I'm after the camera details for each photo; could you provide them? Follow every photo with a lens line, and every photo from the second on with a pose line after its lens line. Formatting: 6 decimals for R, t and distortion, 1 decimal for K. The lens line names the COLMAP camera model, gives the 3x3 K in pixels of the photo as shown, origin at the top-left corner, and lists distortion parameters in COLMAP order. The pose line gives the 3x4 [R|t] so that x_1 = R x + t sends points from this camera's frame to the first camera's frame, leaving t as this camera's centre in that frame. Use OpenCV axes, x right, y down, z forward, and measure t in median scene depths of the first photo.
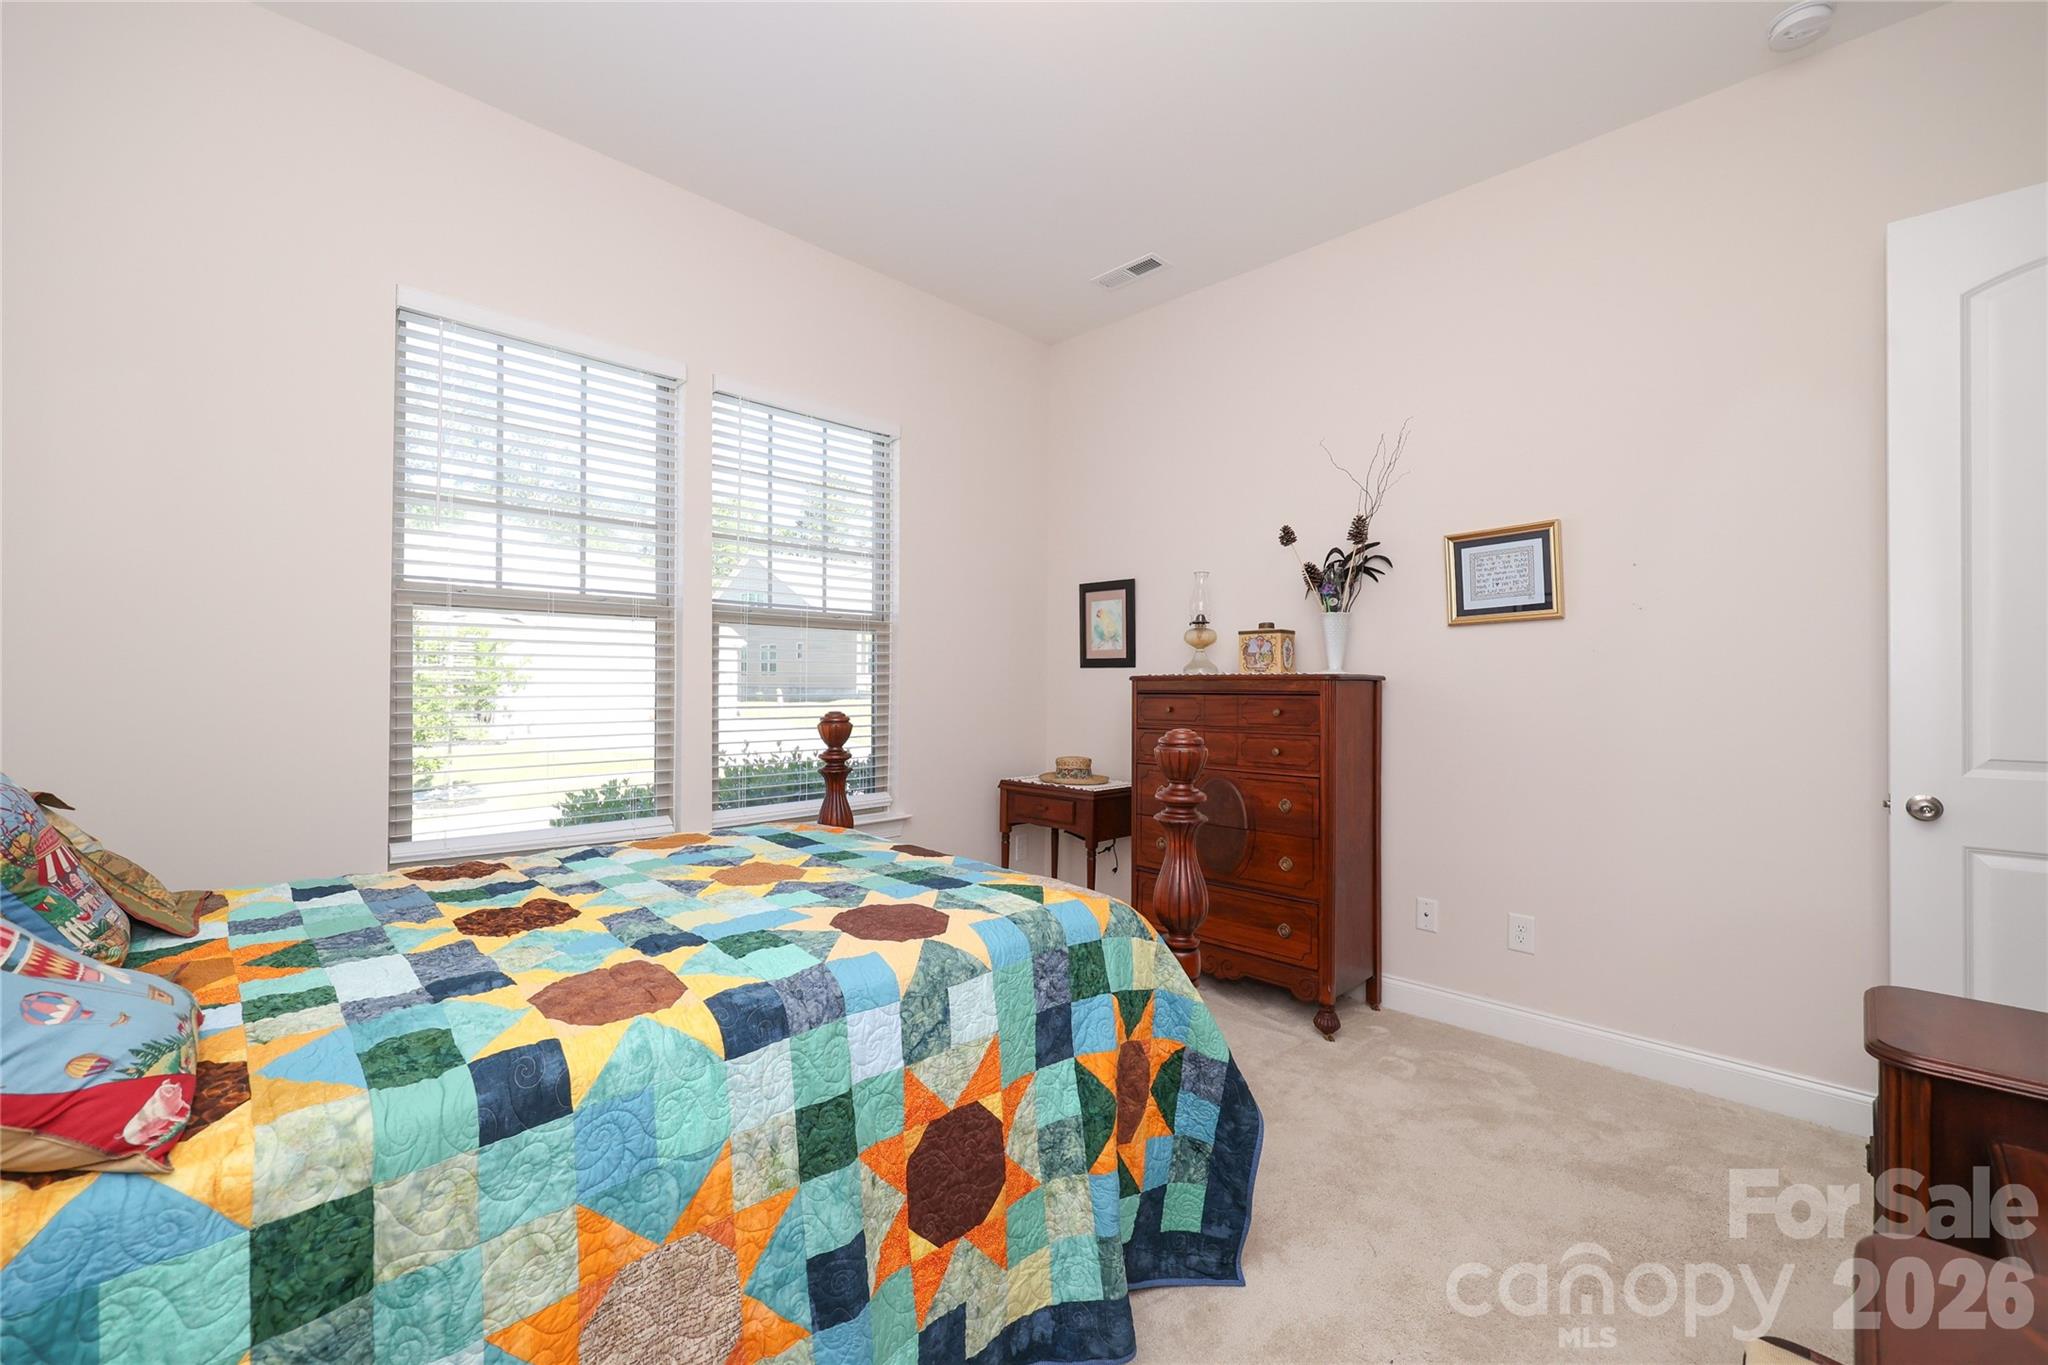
lens RADIAL K [[829.7, 0, 1034.6], [0, 829.7, 676.1], [0, 0, 1]] dist [-0.002470, 0.000531]
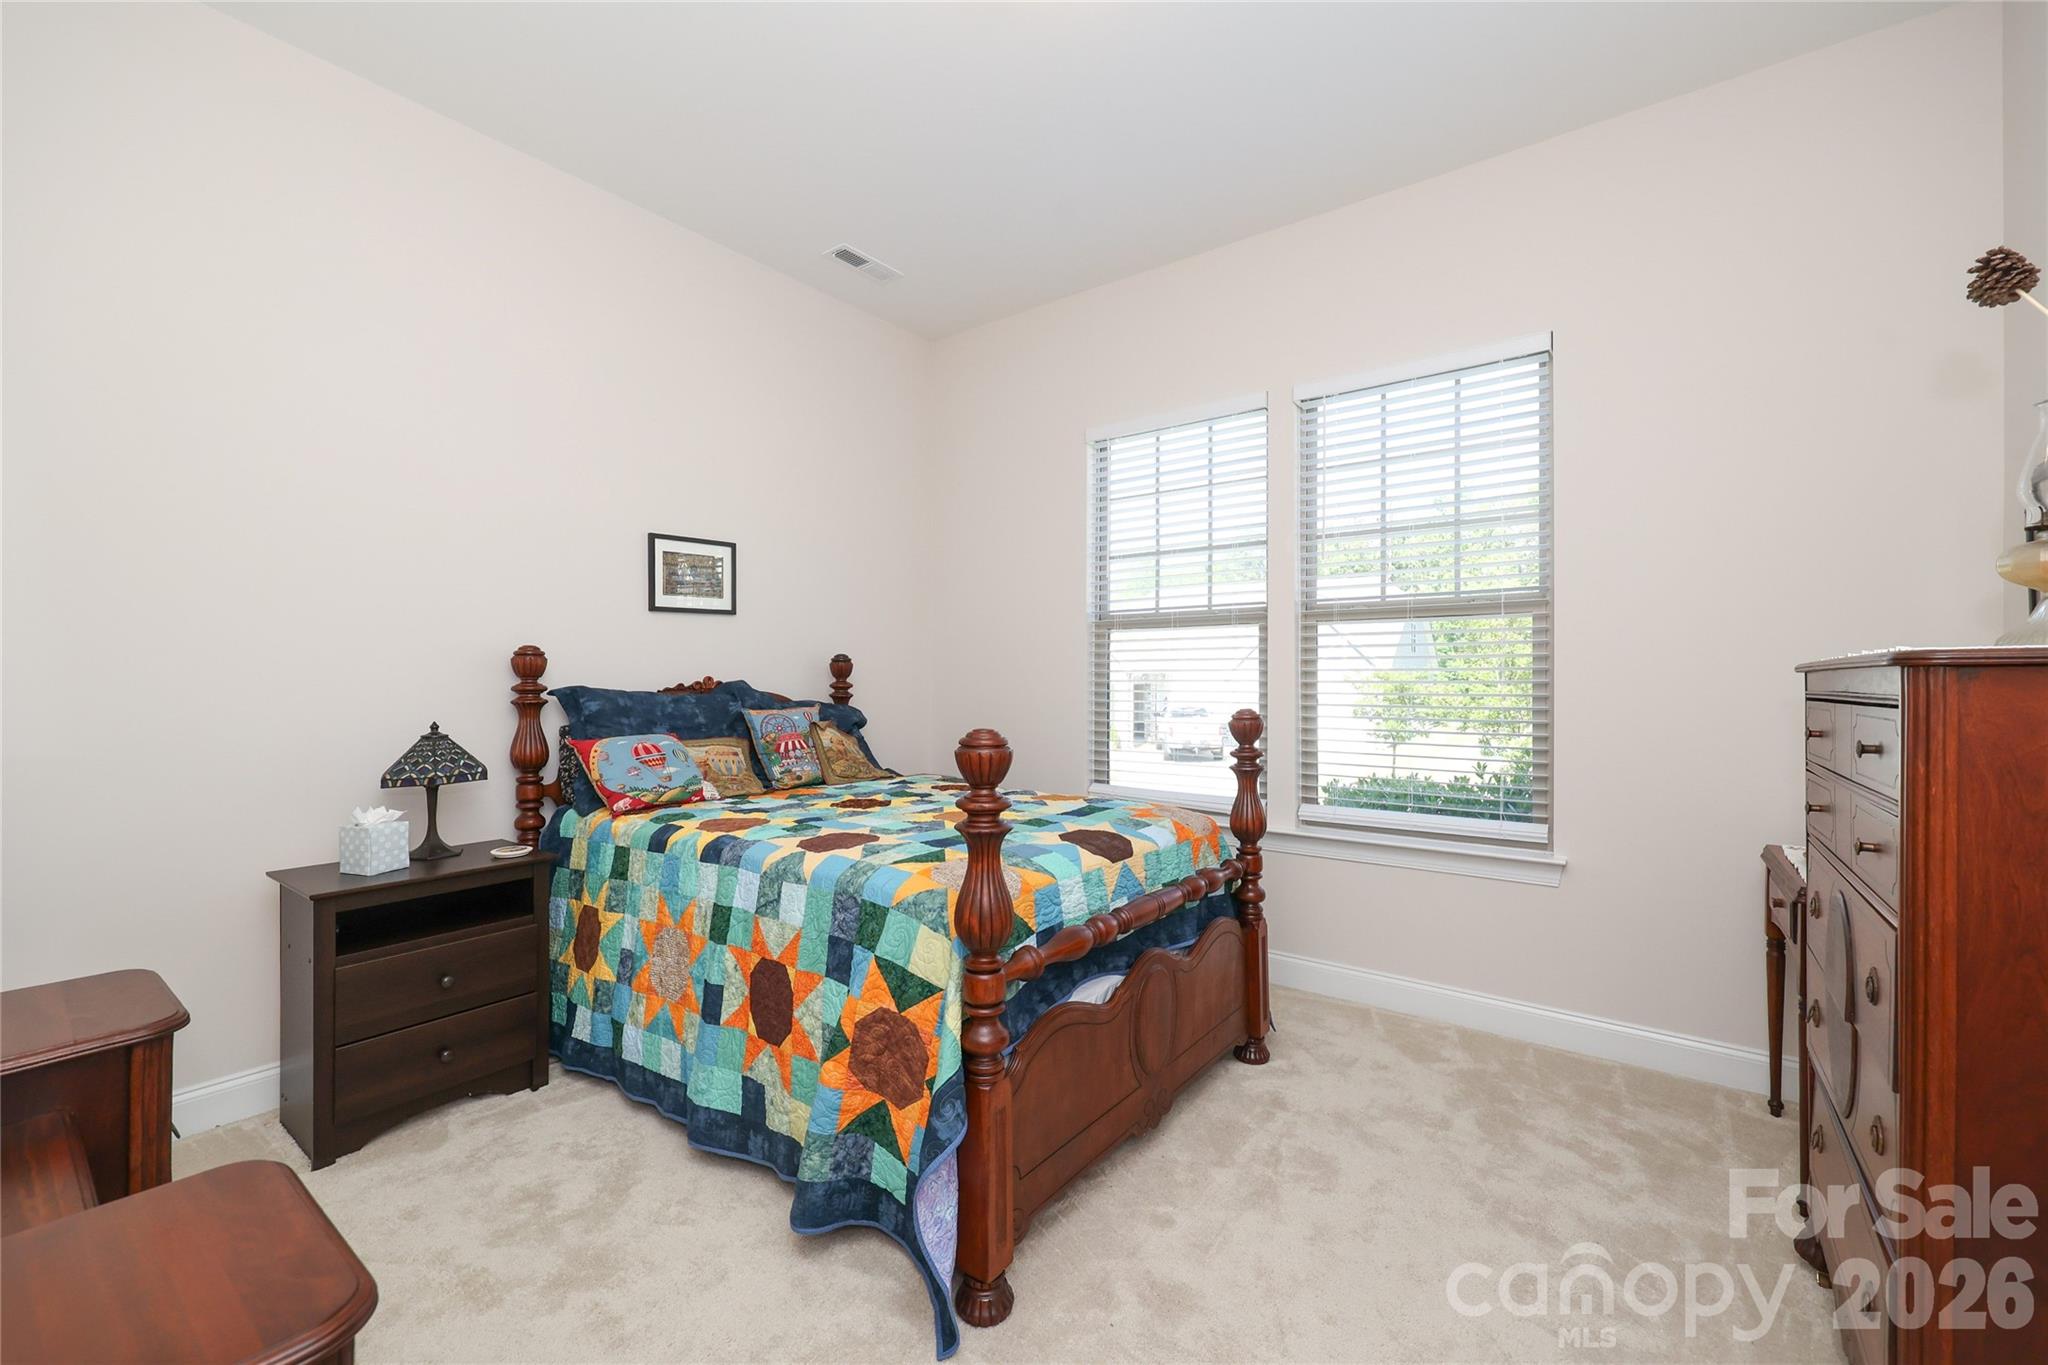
lens RADIAL K [[829.7, 0, 1034.2], [0, 829.7, 680.1], [0, 0, 1]] dist [-0.002470, 0.000531]
pose [[0.140501, -0.002892, -0.990076, 1.175246], [0.007134, 0.999973, -0.001909, 0.014457], [0.990055, -0.006795, 0.140517, 1.008118]]
